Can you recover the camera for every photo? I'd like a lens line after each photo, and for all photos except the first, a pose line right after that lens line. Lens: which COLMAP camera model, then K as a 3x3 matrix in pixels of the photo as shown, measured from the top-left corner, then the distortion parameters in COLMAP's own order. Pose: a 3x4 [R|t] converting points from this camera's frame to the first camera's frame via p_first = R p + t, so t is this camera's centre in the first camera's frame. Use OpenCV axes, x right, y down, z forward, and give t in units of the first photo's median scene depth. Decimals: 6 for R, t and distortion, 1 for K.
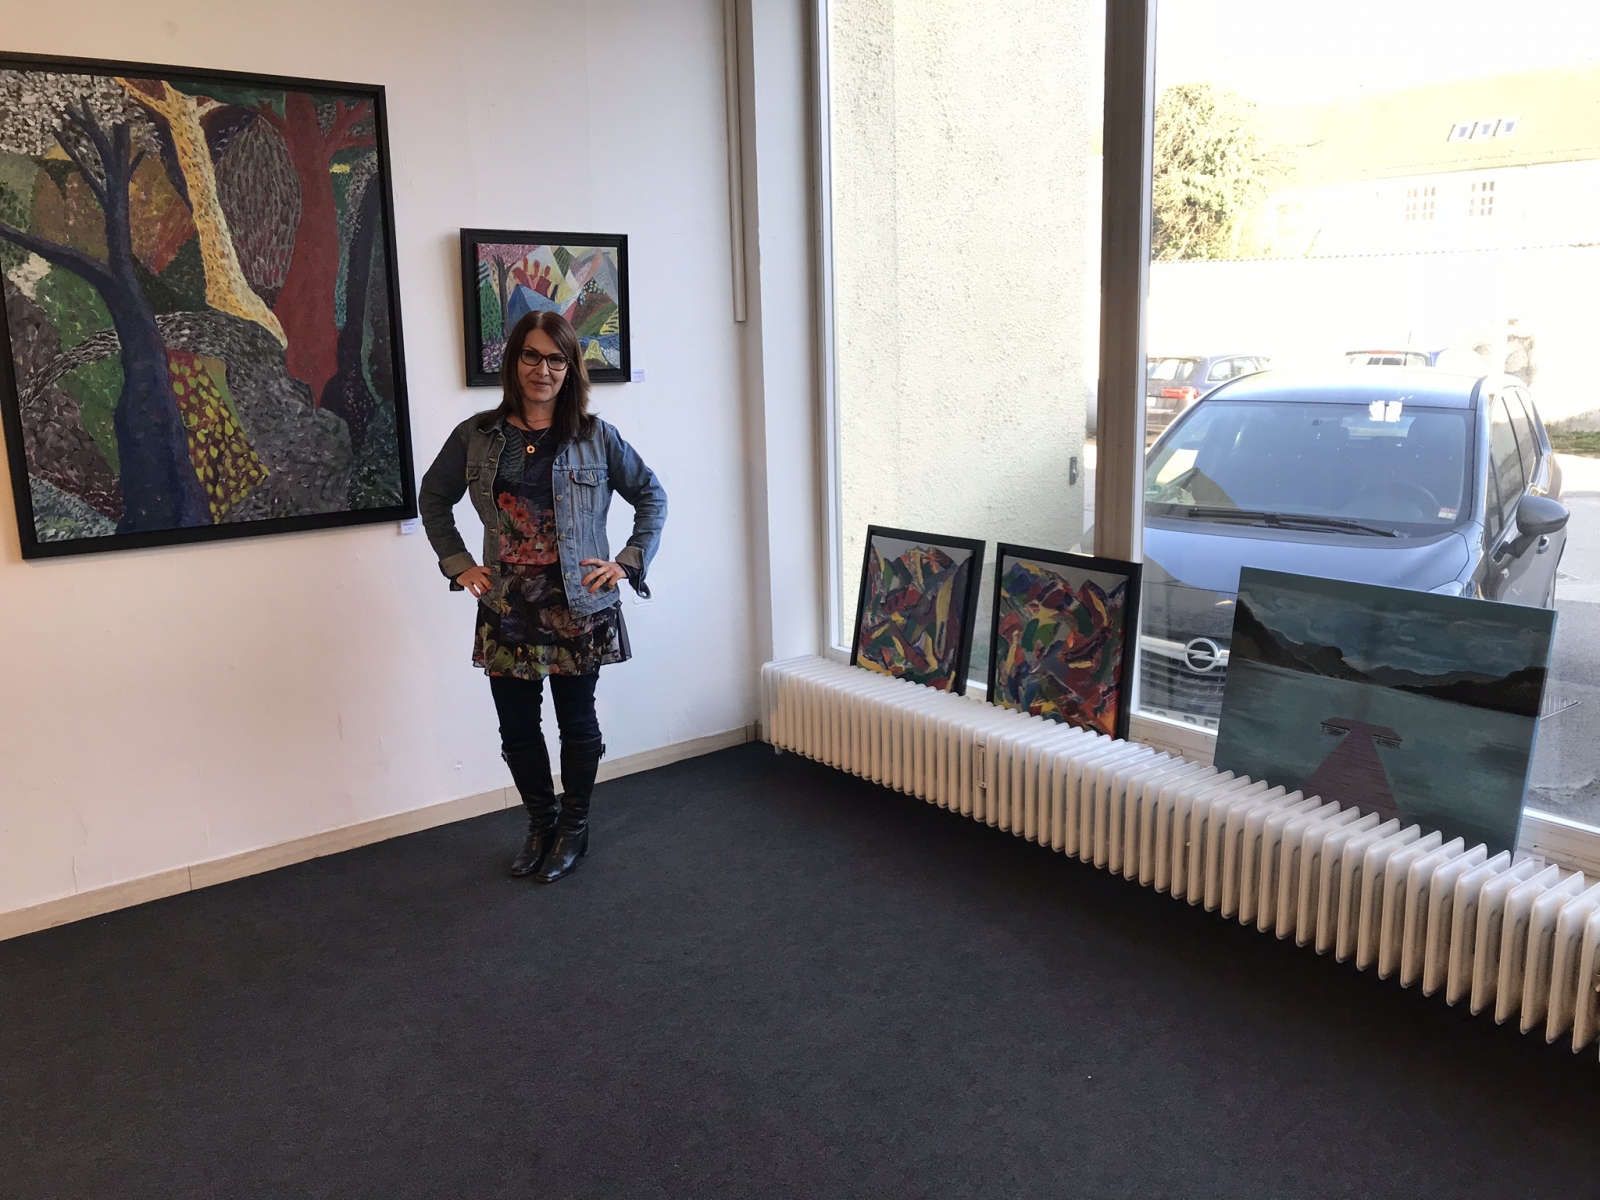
lens RADIAL K [[1309.6, 0, 799.6], [0, 1309.6, 587.8], [0, 0, 1]] dist [0.028333, -0.019309]
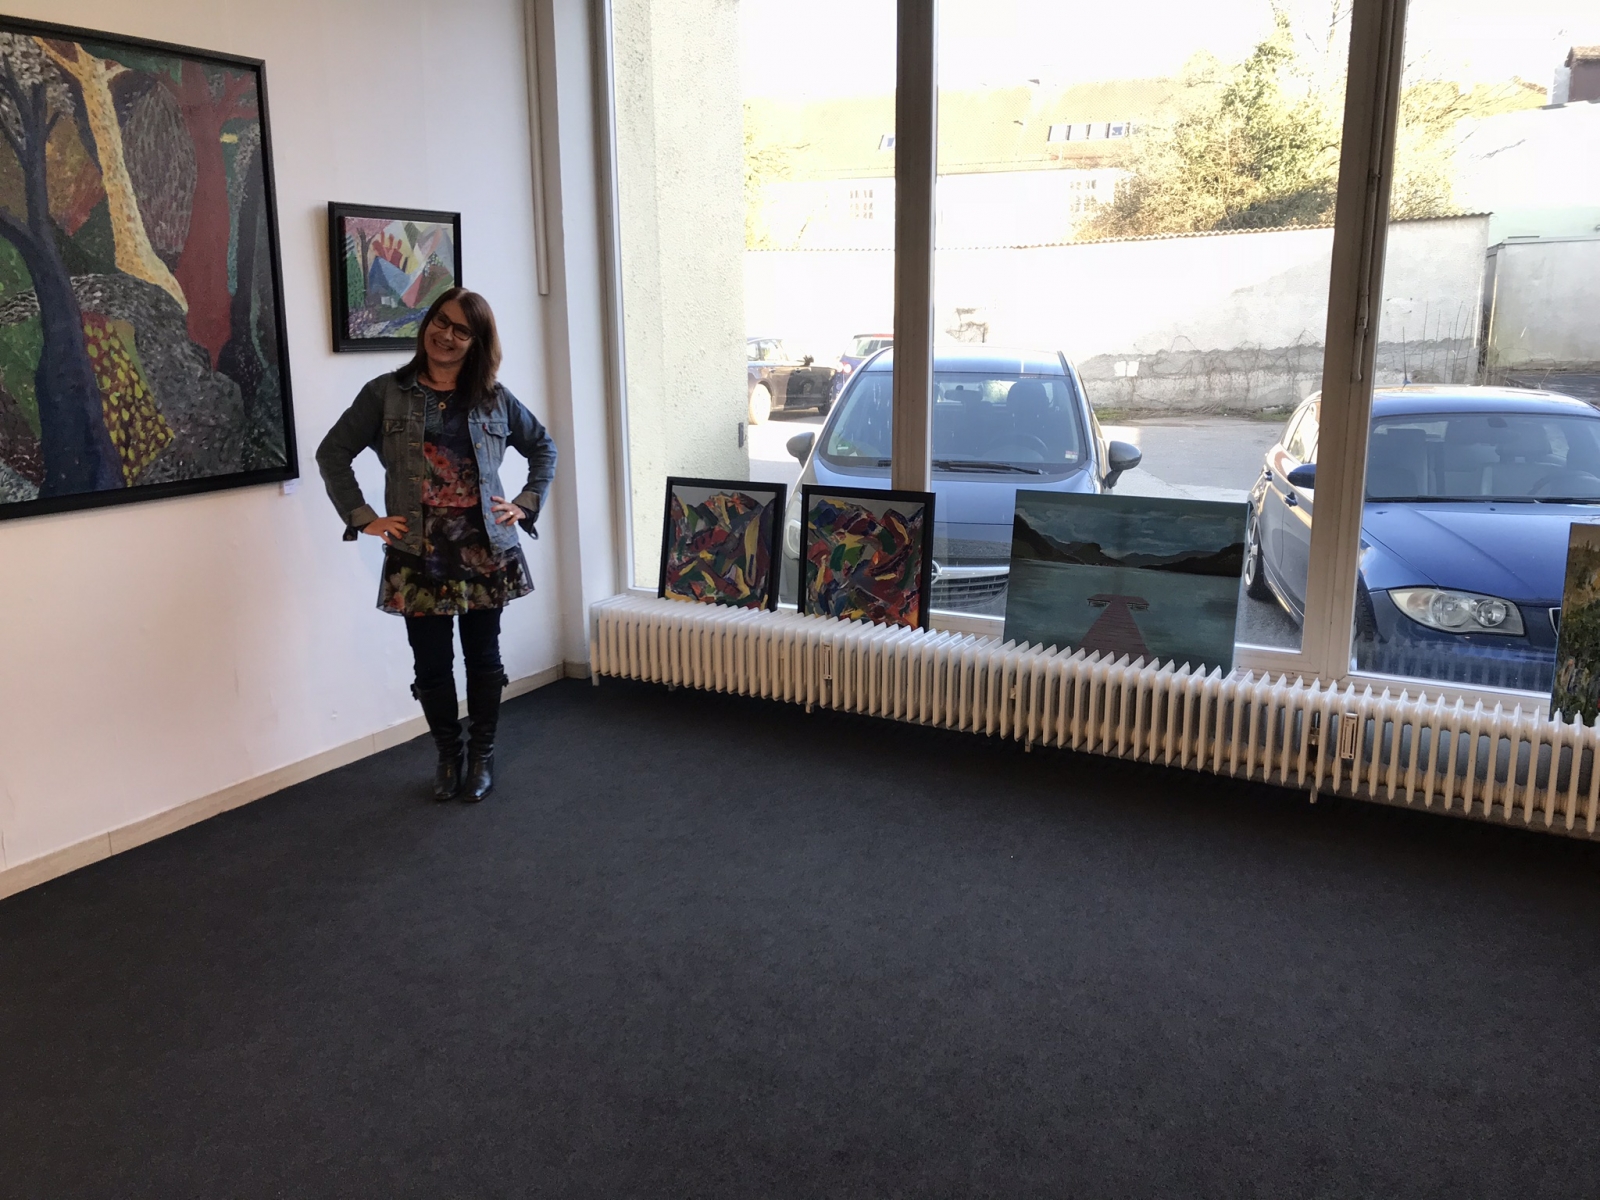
lens RADIAL K [[1309.6, 0, 801.5], [0, 1309.6, 594.0], [0, 0, 1]] dist [0.028333, -0.019309]
pose [[0.921529, -0.067815, 0.382343, -0.348949], [0.061171, 0.997691, 0.029522, 0.034024], [-0.383462, -0.003817, 0.923549, -0.125367]]
